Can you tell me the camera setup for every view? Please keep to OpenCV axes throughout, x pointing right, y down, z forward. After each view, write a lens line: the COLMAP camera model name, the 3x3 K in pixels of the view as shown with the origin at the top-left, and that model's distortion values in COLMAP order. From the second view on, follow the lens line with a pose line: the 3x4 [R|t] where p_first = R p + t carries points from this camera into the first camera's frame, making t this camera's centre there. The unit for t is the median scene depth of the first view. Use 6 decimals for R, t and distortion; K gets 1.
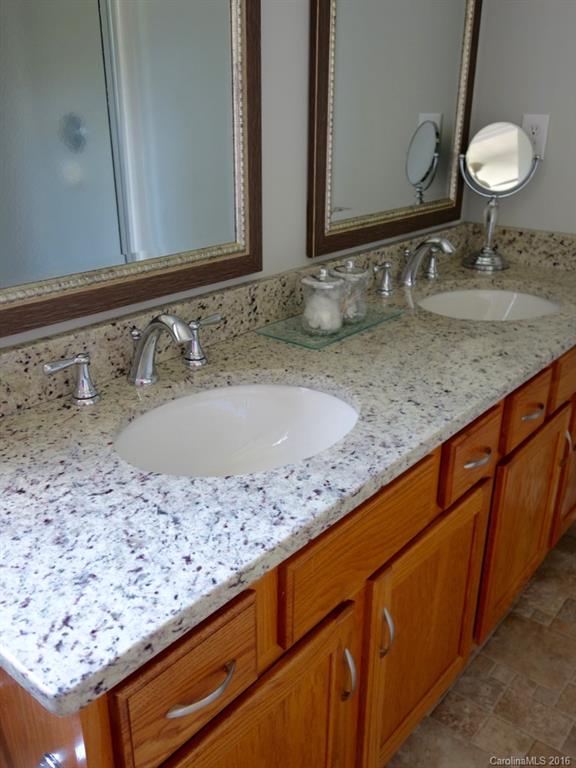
lens RADIAL K [[684.1, 0, 285.2], [0, 684.1, 383.0], [0, 0, 1]] dist [0.014396, -0.019304]
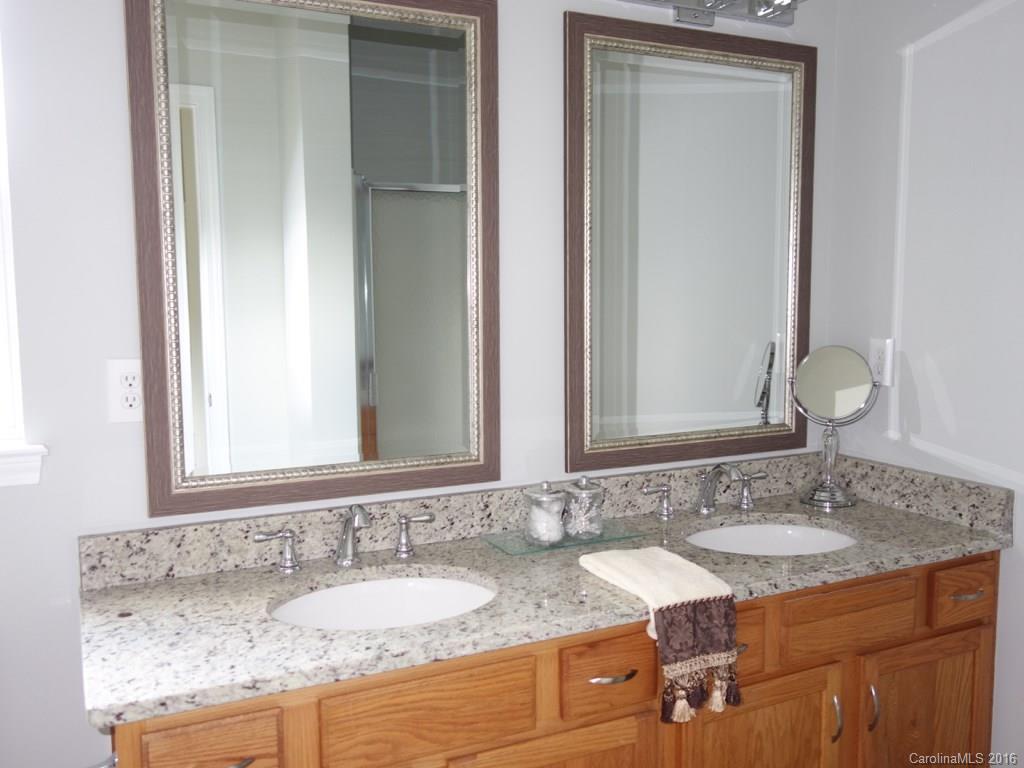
lens RADIAL K [[912.2, 0, 514.2], [0, 912.2, 387.4], [0, 0, 1]] dist [0.014396, -0.019304]
pose [[0.916649, 0.034400, -0.398210, 0.623817], [-0.143577, 0.958130, -0.247735, 0.052754], [0.373015, 0.284260, 0.883208, -0.328599]]
